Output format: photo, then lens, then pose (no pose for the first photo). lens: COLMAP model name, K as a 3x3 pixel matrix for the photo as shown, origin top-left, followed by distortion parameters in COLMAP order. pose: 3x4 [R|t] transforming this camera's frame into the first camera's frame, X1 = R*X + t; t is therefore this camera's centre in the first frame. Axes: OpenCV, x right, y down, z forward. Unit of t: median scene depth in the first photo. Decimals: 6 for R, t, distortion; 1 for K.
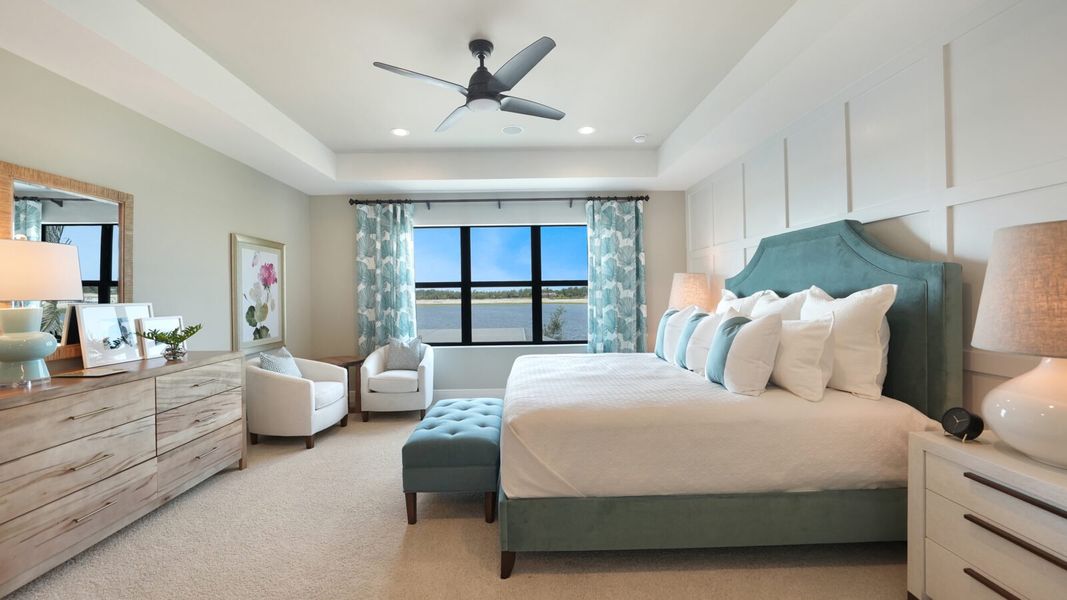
lens RADIAL K [[429.3, 0, 532.1], [0, 429.3, 292.9], [0, 0, 1]] dist [-0.009924, 0.003349]
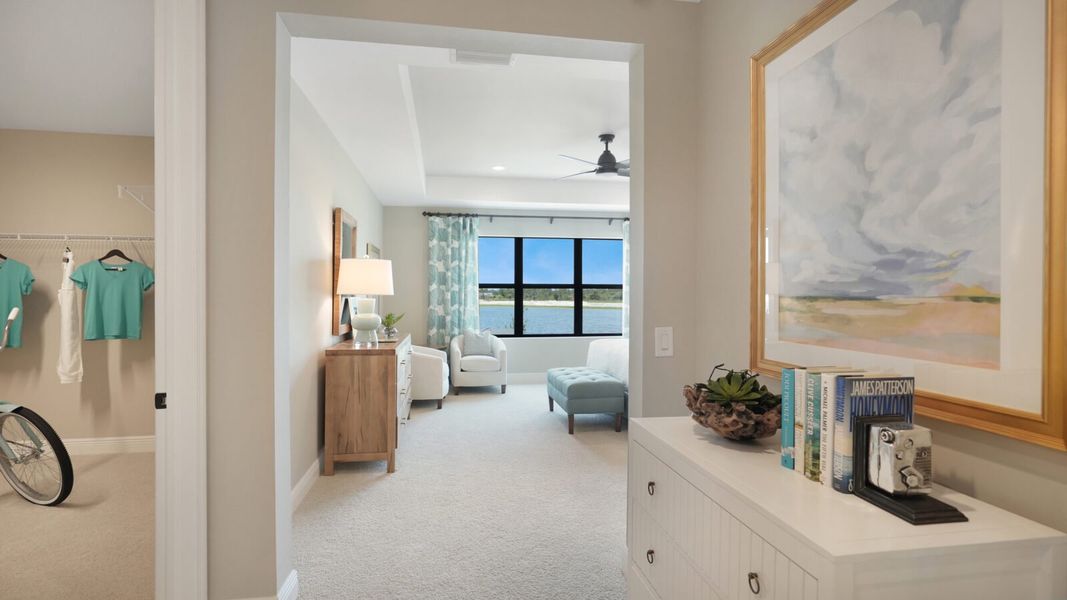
lens RADIAL K [[475.0, 0, 535.6], [0, 475.0, 298.7], [0, 0, 1]] dist [-0.003562, -0.000744]
pose [[0.994319, 0.015895, 0.105250, -0.256316], [-0.017043, 0.999805, 0.010010, 0.001312], [-0.105071, -0.011747, 0.994395, -0.328144]]
